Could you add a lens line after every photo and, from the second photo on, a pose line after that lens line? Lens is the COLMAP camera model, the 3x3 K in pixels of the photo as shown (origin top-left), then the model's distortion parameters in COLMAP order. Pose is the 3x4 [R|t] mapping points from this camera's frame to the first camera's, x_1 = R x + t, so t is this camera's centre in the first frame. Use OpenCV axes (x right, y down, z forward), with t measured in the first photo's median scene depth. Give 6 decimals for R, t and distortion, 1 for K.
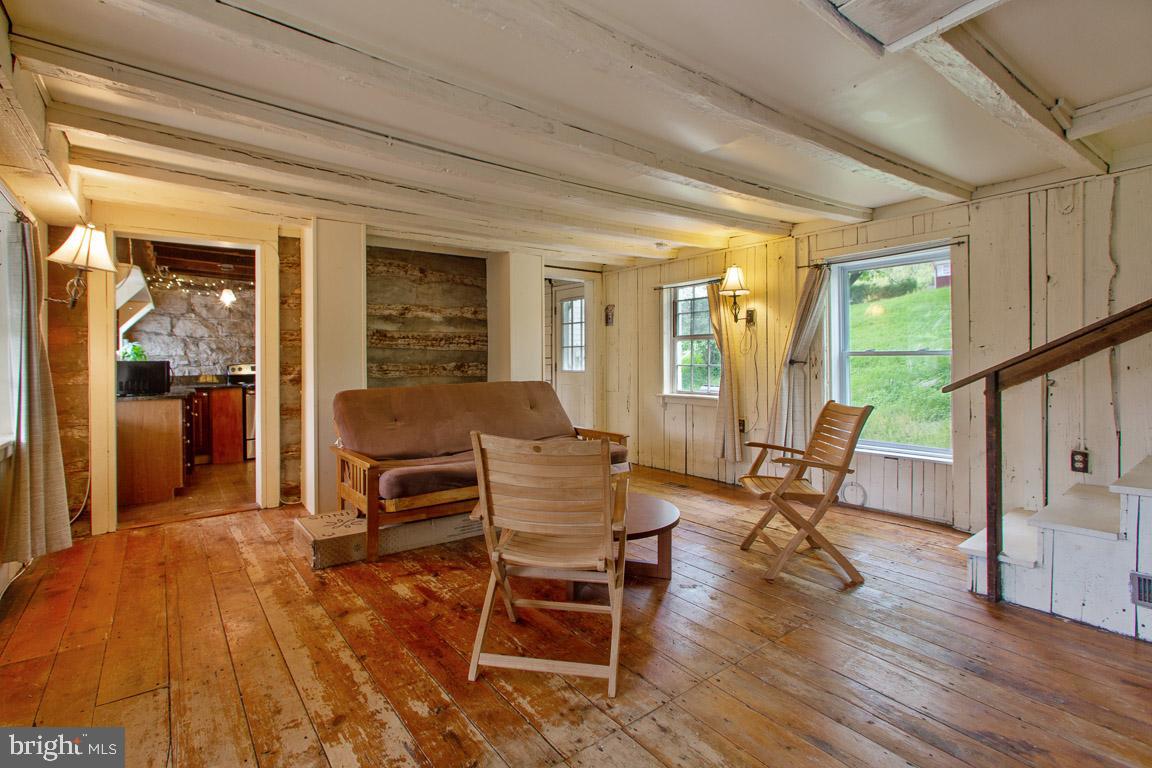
lens RADIAL K [[556.4, 0, 573.9], [0, 556.4, 361.1], [0, 0, 1]] dist [-0.007205, 0.005523]
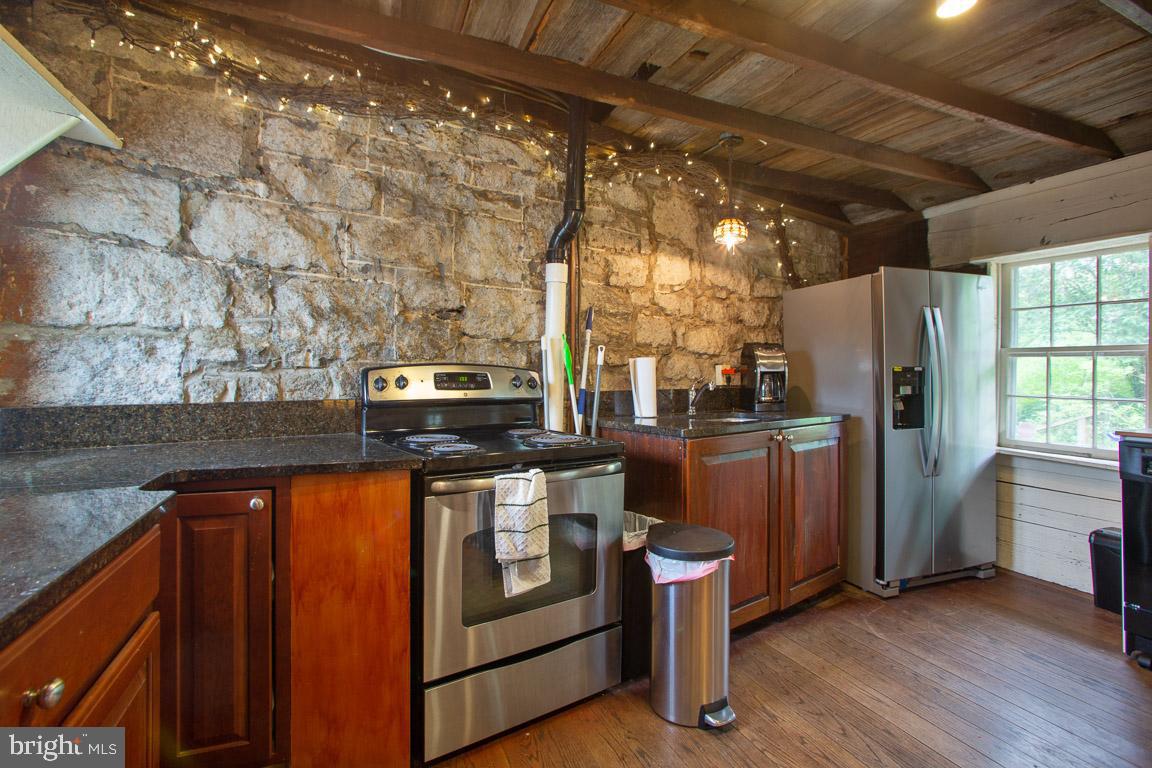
lens RADIAL K [[574.6, 0, 582.5], [0, 574.6, 359.8], [0, 0, 1]] dist [-0.050518, 0.002767]
pose [[0.973780, 0.014647, -0.227021, -0.307338], [-0.020223, 0.999548, -0.022251, 0.005099], [0.226592, 0.026259, 0.973636, 0.507858]]
